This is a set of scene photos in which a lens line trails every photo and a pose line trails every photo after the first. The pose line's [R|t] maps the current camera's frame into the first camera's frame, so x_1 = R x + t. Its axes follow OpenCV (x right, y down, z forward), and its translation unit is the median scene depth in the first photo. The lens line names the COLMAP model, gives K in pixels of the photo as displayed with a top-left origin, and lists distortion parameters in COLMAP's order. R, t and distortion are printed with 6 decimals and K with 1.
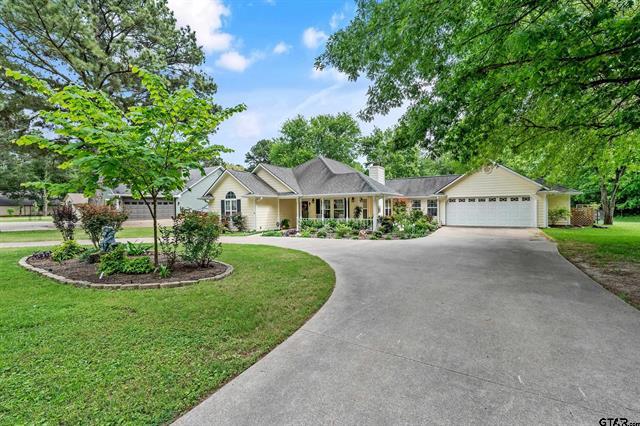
lens RADIAL K [[272.6, 0, 320.0], [0, 272.6, 213.0], [0, 0, 1]] dist [-0.000161, 0.000015]
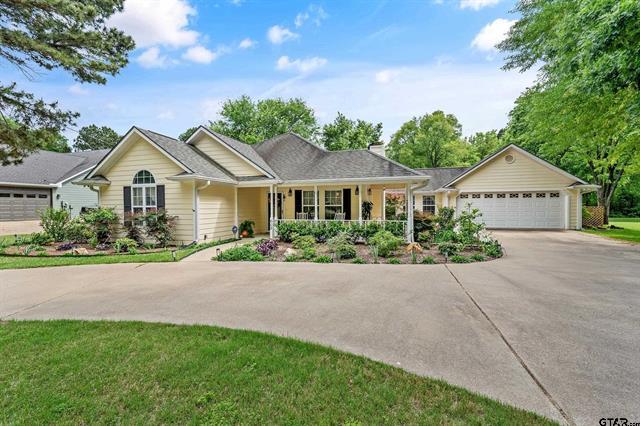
lens RADIAL K [[250.0, 0, 320.0], [0, 250.0, 213.0], [0, 0, 1]] dist [0.000353, -0.000014]
pose [[0.963727, 0.002900, 0.266873, -0.120943], [-0.002927, 0.999996, -0.000295, 0.004499], [-0.266873, -0.000497, 0.963732, 0.421475]]
